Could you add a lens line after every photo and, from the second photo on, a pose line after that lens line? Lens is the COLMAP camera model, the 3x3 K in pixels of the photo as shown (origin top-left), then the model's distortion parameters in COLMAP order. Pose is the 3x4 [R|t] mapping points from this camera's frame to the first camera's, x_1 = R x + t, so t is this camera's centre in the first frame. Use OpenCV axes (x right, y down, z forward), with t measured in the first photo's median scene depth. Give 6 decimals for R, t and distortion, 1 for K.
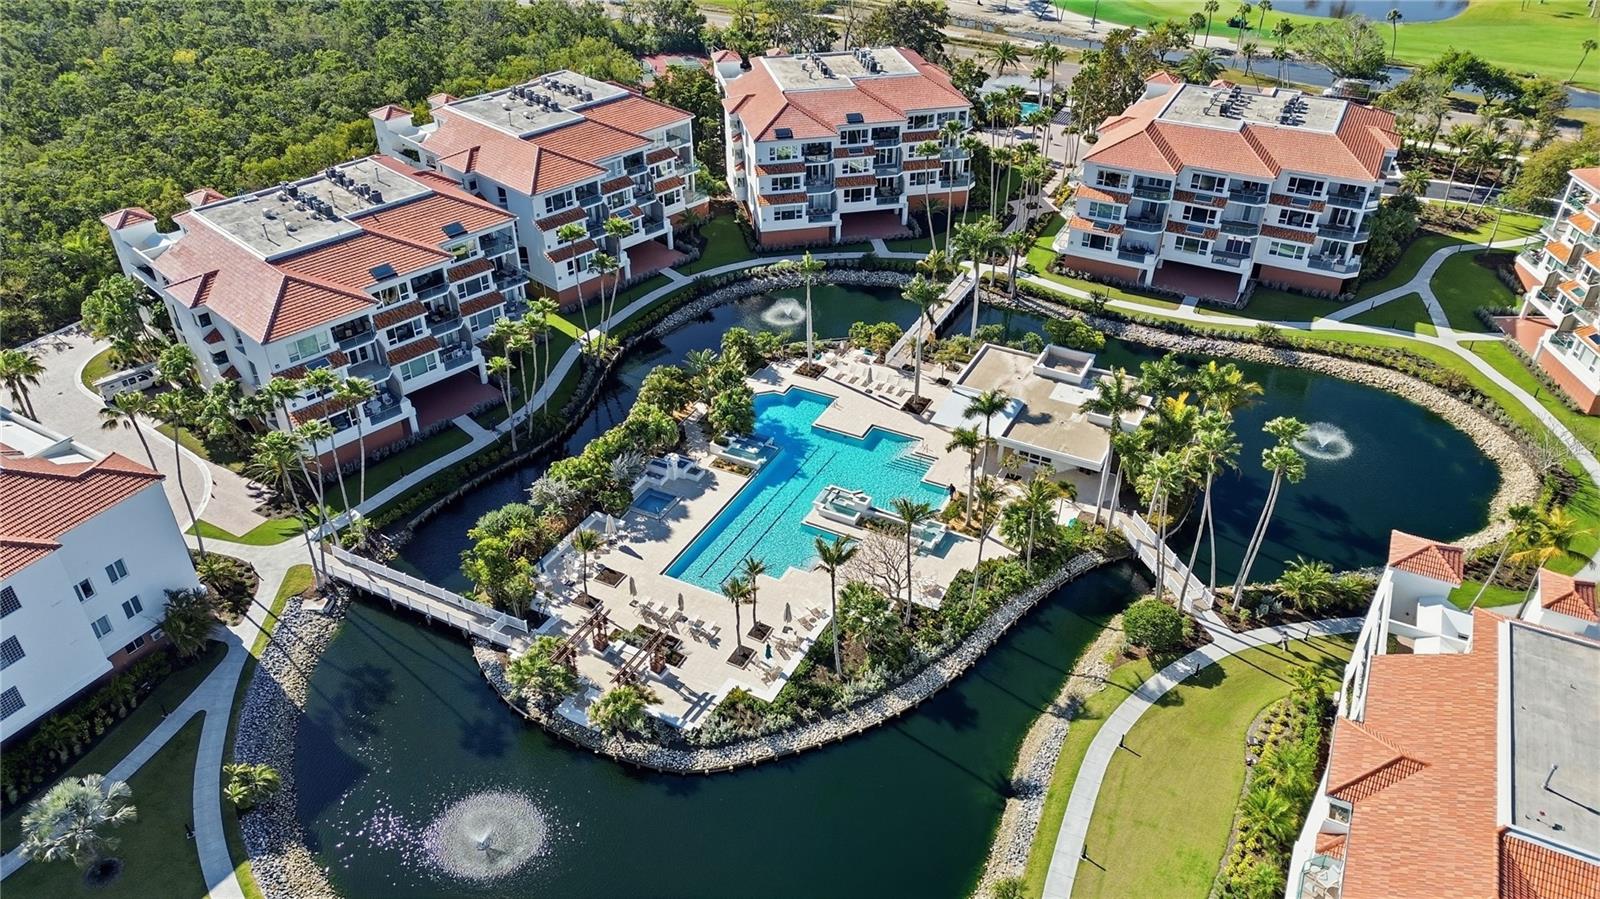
lens RADIAL K [[1140.4, 0, 800.0], [0, 1140.4, 449.5], [0, 0, 1]] dist [0.065004, -0.070983]
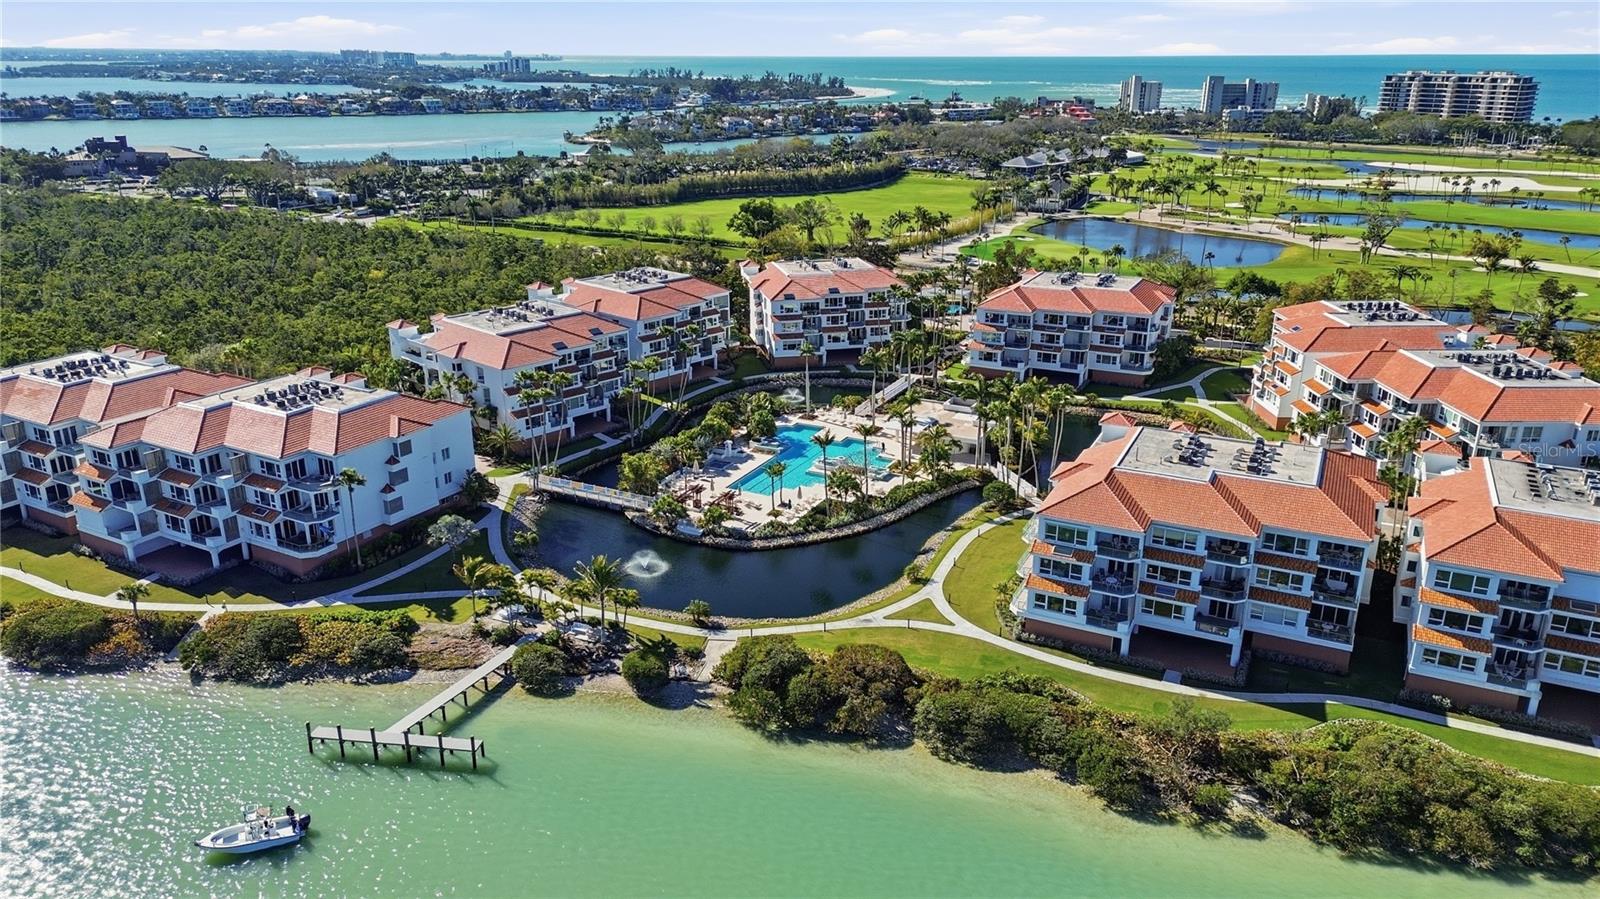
lens RADIAL K [[1140.4, 0, 800.0], [0, 1140.4, 449.5], [0, 0, 1]] dist [0.065004, -0.070983]
pose [[0.999903, -0.004577, 0.013119, -0.024898], [0.007810, 0.966067, -0.258174, 0.403325], [-0.011492, 0.258252, 0.966009, -0.563101]]
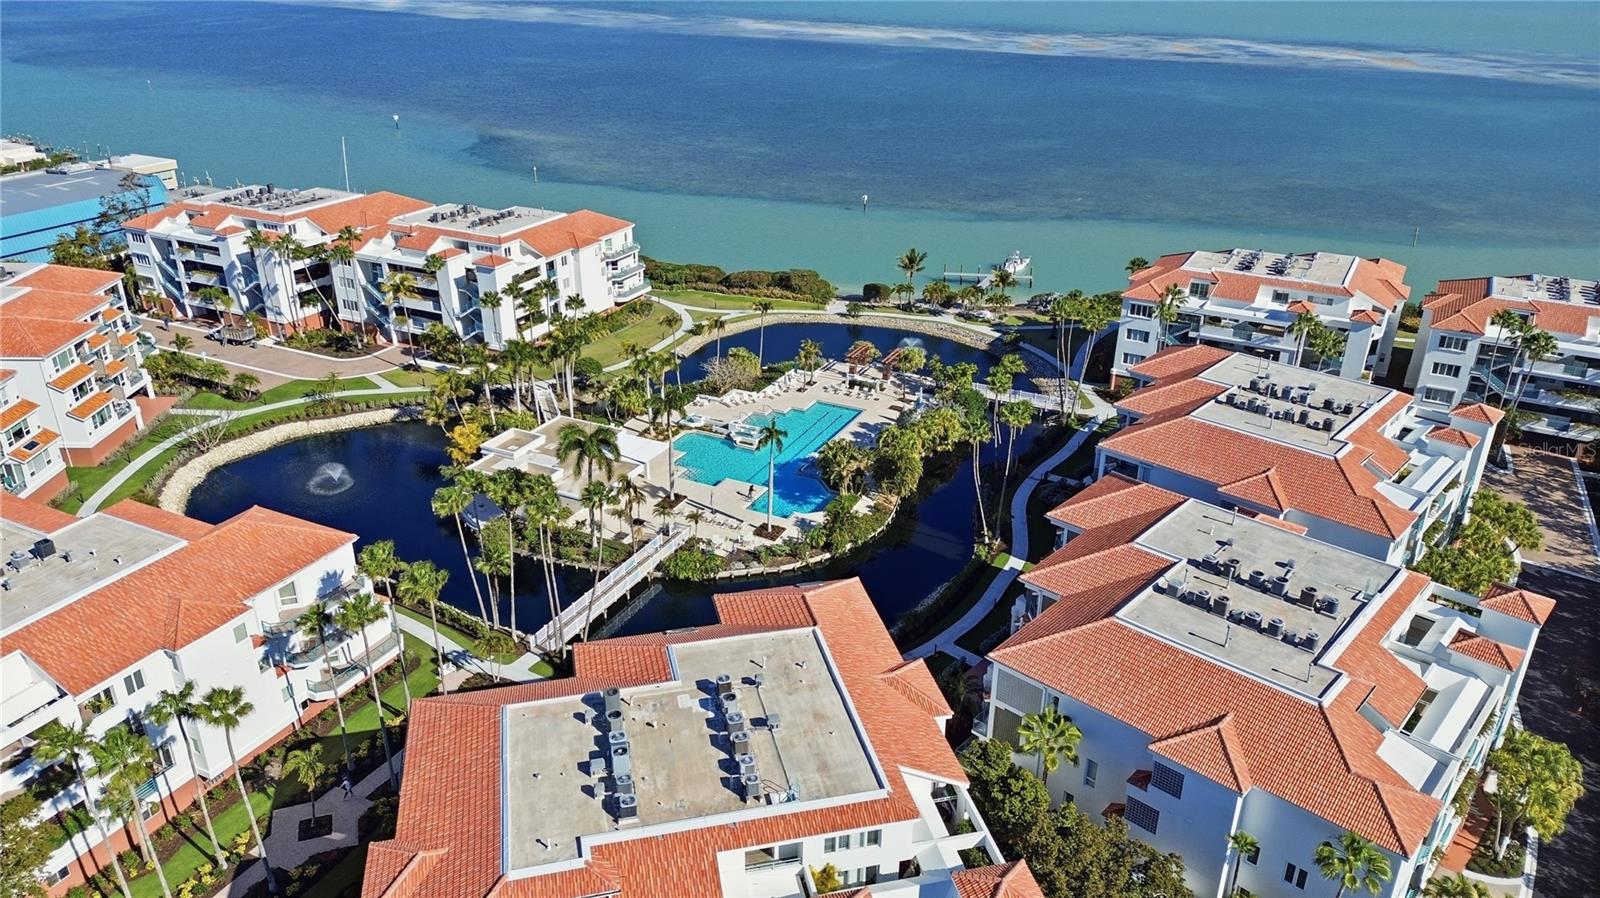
lens RADIAL K [[1140.4, 0, 800.0], [0, 1140.4, 449.0], [0, 0, 1]] dist [0.065004, -0.070983]
pose [[-0.999677, -0.004771, -0.024954, 0.007659], [-0.023768, 0.522638, 0.852224, -0.981000], [0.008976, 0.852542, -0.522582, 1.501476]]
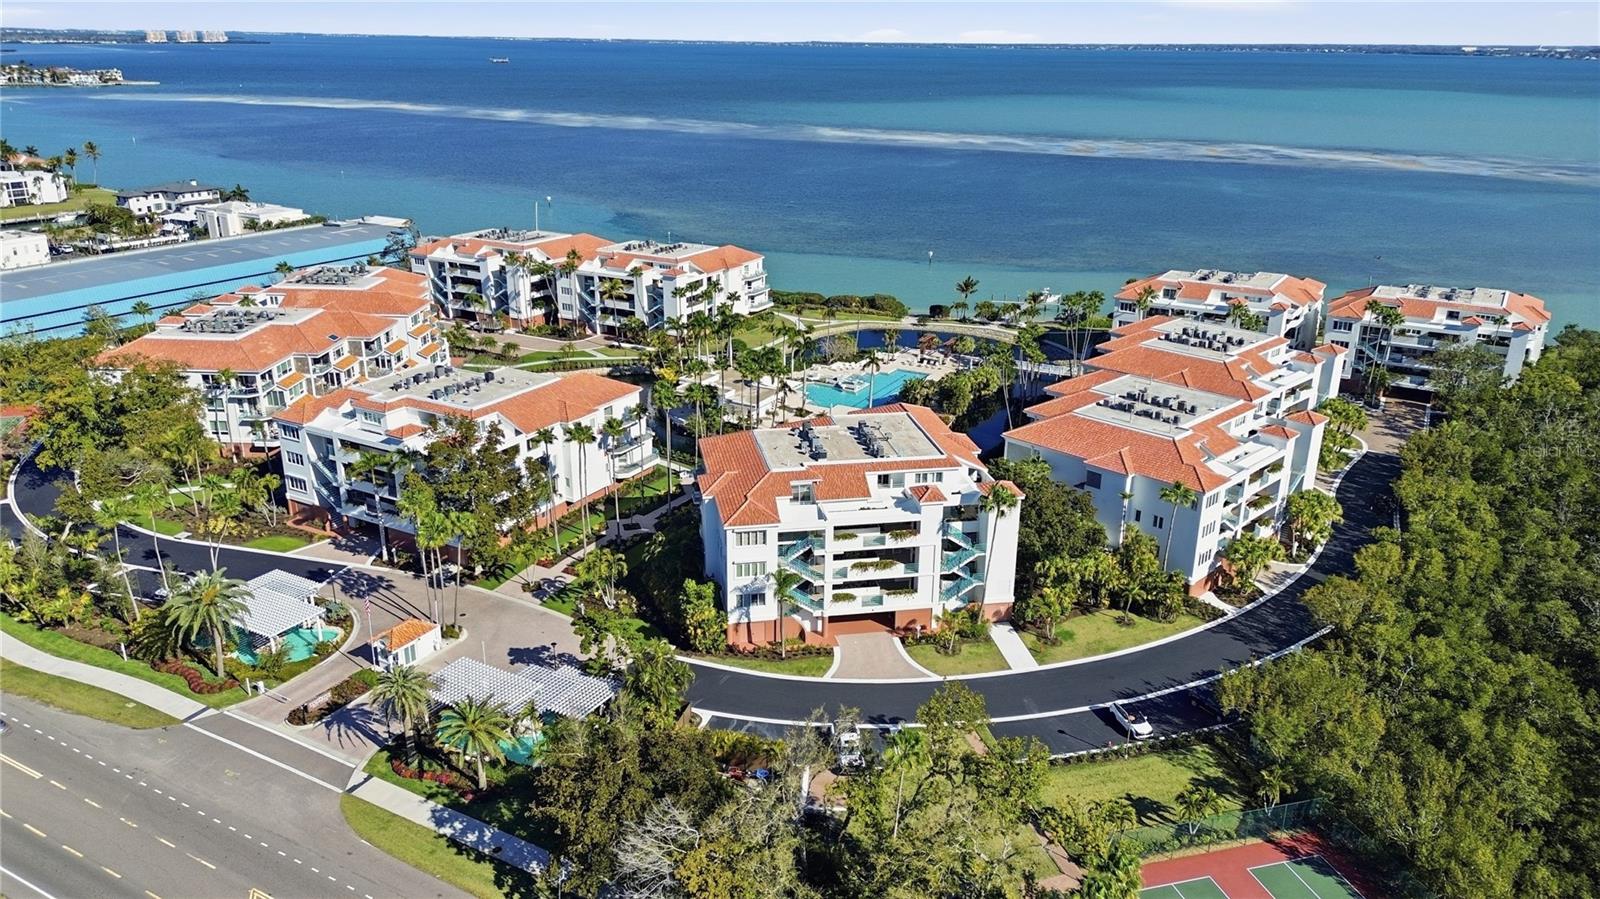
lens RADIAL K [[1132.8, 0, 787.3], [0, 1132.8, 454.3], [0, 0, 1]] dist [0.073091, -0.088445]
pose [[-0.998935, -0.027684, 0.036920, 0.067053], [0.013376, 0.592019, 0.805813, -1.330548], [-0.044166, 0.805448, -0.591018, 2.017697]]
